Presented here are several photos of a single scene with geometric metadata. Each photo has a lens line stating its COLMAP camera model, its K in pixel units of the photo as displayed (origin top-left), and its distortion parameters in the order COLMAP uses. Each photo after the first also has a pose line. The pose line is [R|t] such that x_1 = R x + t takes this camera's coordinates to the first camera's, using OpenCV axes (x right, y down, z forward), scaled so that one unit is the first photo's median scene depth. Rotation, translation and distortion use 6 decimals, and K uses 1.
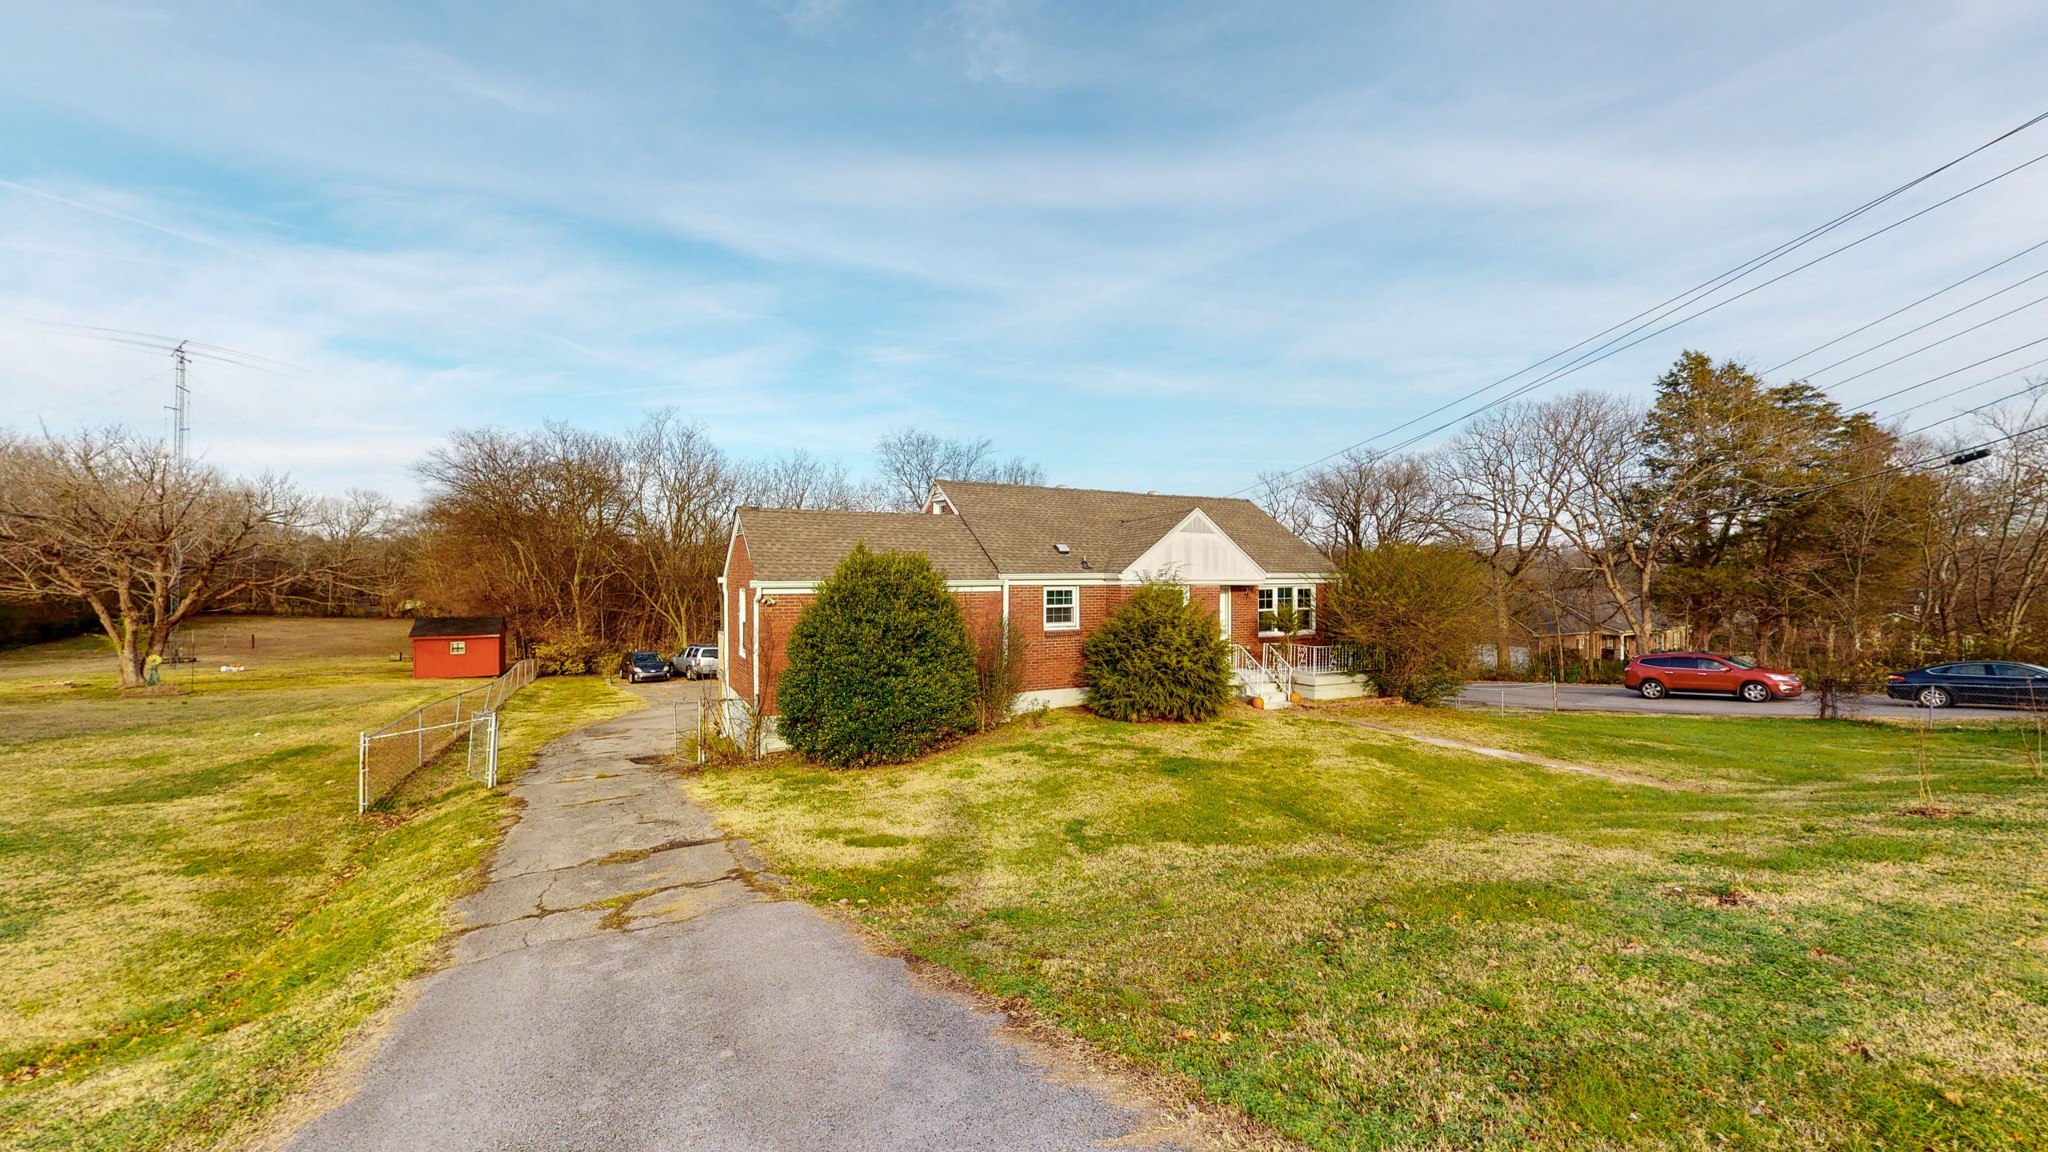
lens RADIAL K [[750.7, 0, 1024.2], [0, 750.7, 579.0], [0, 0, 1]] dist [0.000282, 0.000120]
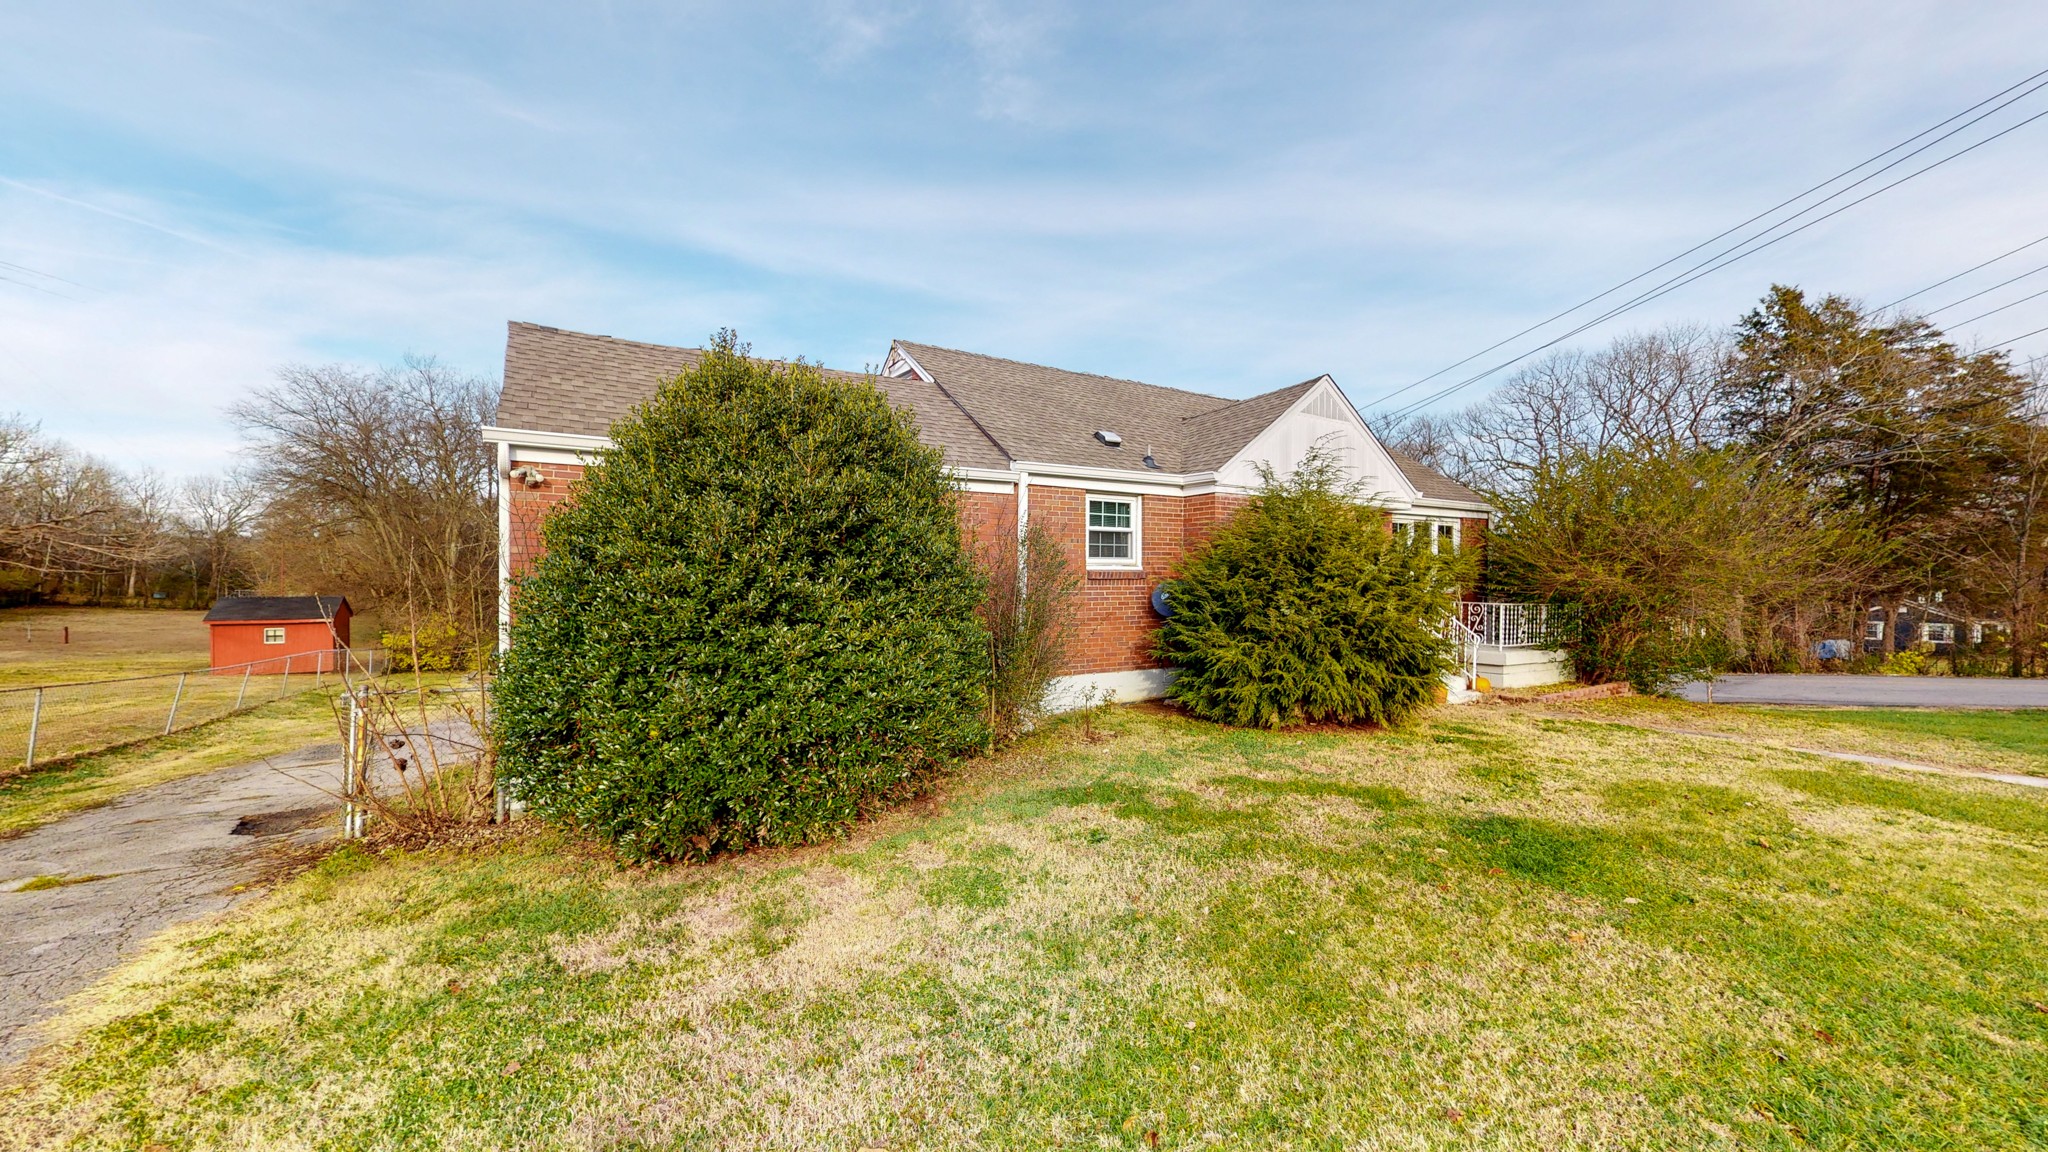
lens RADIAL K [[750.7, 0, 1024.2], [0, 750.7, 579.0], [0, 0, 1]] dist [0.000282, 0.000120]
pose [[0.998615, 0.000343, 0.052614, -0.050089], [-0.000365, 1.000000, 0.000423, 0.074875], [-0.052614, -0.000441, 0.998615, 0.426536]]
